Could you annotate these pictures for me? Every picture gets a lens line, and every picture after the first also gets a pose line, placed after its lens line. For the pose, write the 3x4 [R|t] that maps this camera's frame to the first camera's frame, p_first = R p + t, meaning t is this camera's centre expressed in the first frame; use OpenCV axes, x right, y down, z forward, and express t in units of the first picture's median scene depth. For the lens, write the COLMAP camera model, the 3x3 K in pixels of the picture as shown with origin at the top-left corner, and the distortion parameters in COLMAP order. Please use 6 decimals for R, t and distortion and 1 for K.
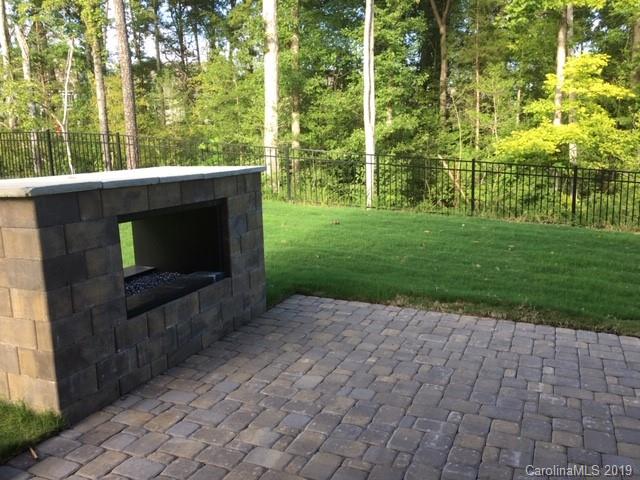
lens RADIAL K [[548.4, 0, 318.2], [0, 548.4, 242.6], [0, 0, 1]] dist [0.060167, -0.071657]
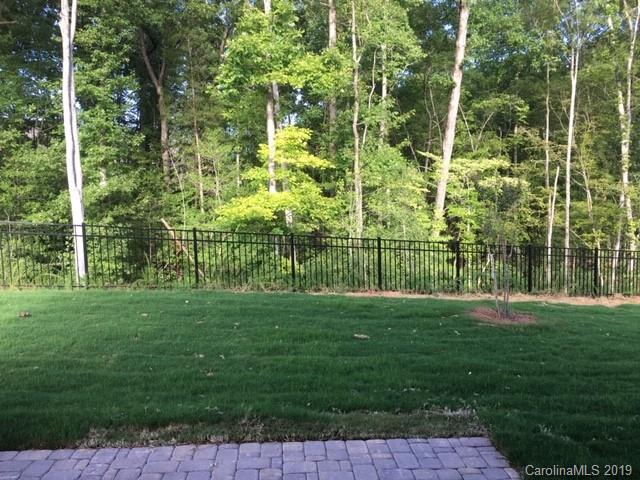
lens RADIAL K [[548.4, 0, 325.4], [0, 548.4, 242.9], [0, 0, 1]] dist [0.060167, -0.071657]
pose [[0.882315, -0.037331, 0.469177, 0.030477], [0.083873, 0.993365, -0.078688, -0.028308], [-0.463126, 0.108779, 0.879592, 0.055775]]
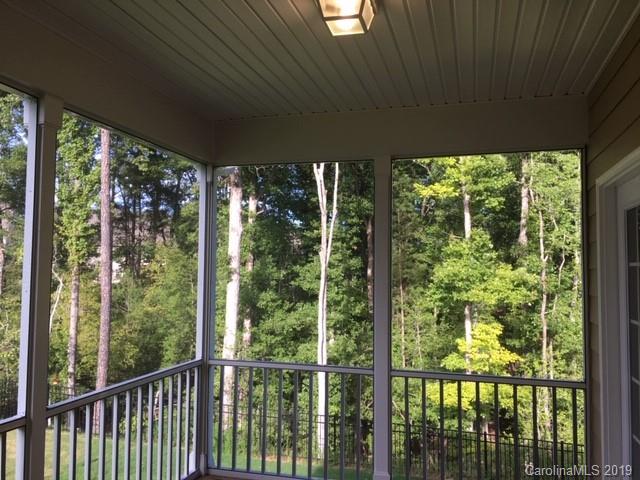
lens RADIAL K [[548.4, 0, 321.7], [0, 548.4, 237.3], [0, 0, 1]] dist [0.060167, -0.071657]
pose [[0.989058, 0.042179, 0.141371, -0.101126], [-0.007347, 0.971151, -0.238353, -0.230817], [-0.147346, 0.234706, 0.960834, -0.260013]]
